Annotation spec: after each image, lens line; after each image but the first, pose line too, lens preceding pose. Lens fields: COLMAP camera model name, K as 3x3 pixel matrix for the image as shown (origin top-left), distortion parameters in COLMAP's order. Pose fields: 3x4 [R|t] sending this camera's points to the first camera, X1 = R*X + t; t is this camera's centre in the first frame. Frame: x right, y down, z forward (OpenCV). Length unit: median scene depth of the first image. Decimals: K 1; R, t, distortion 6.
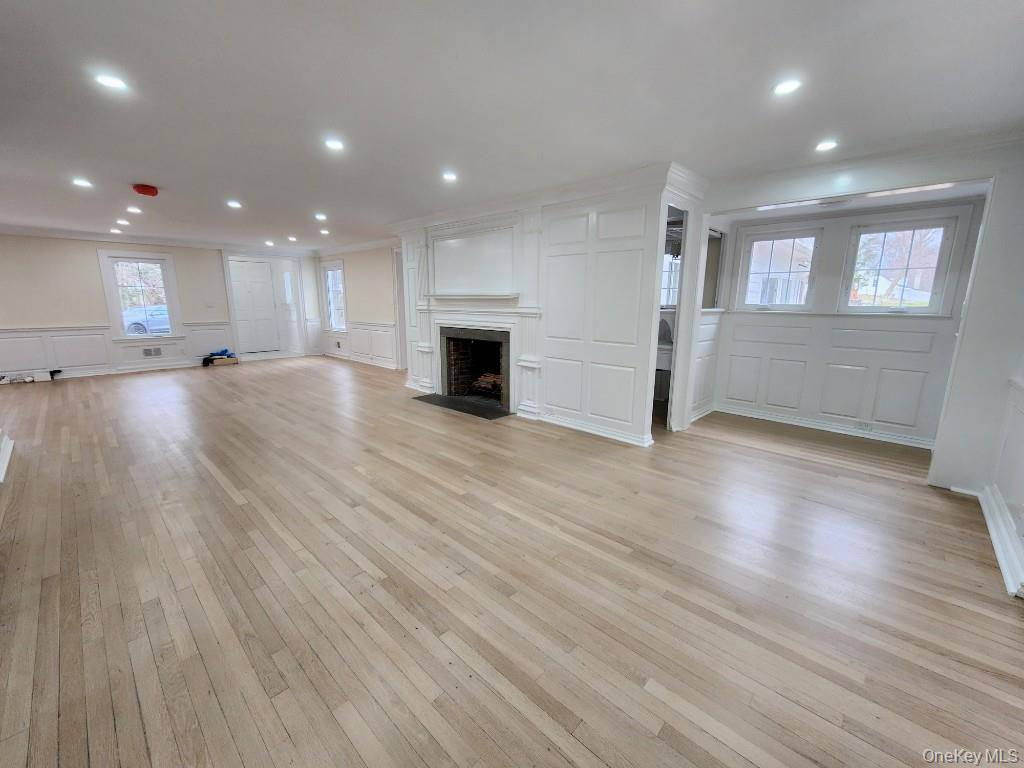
lens RADIAL K [[416.8, 0, 512.7], [0, 416.8, 382.0], [0, 0, 1]] dist [0.002421, -0.001746]
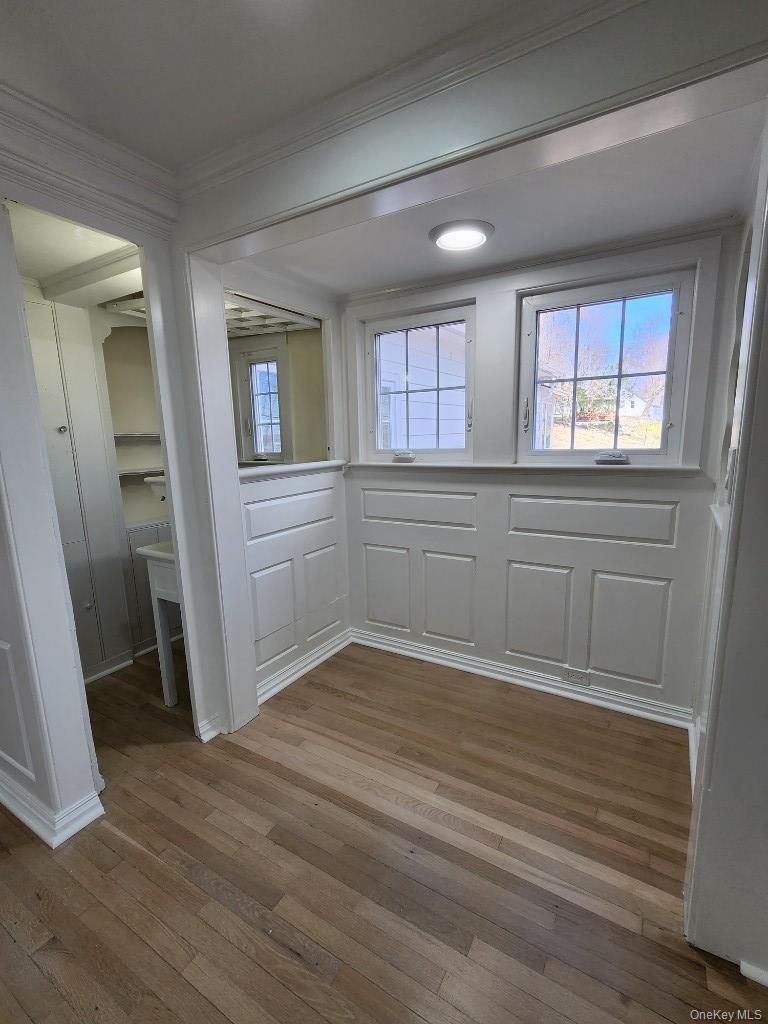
lens RADIAL K [[463.0, 0, 383.8], [0, 463.0, 517.0], [0, 0, 1]] dist [-0.001393, -0.000060]
pose [[0.977739, -0.068162, 0.198446, 0.843712], [0.073019, 0.997181, -0.017254, -0.173455], [-0.196711, 0.031360, 0.979960, 0.792308]]
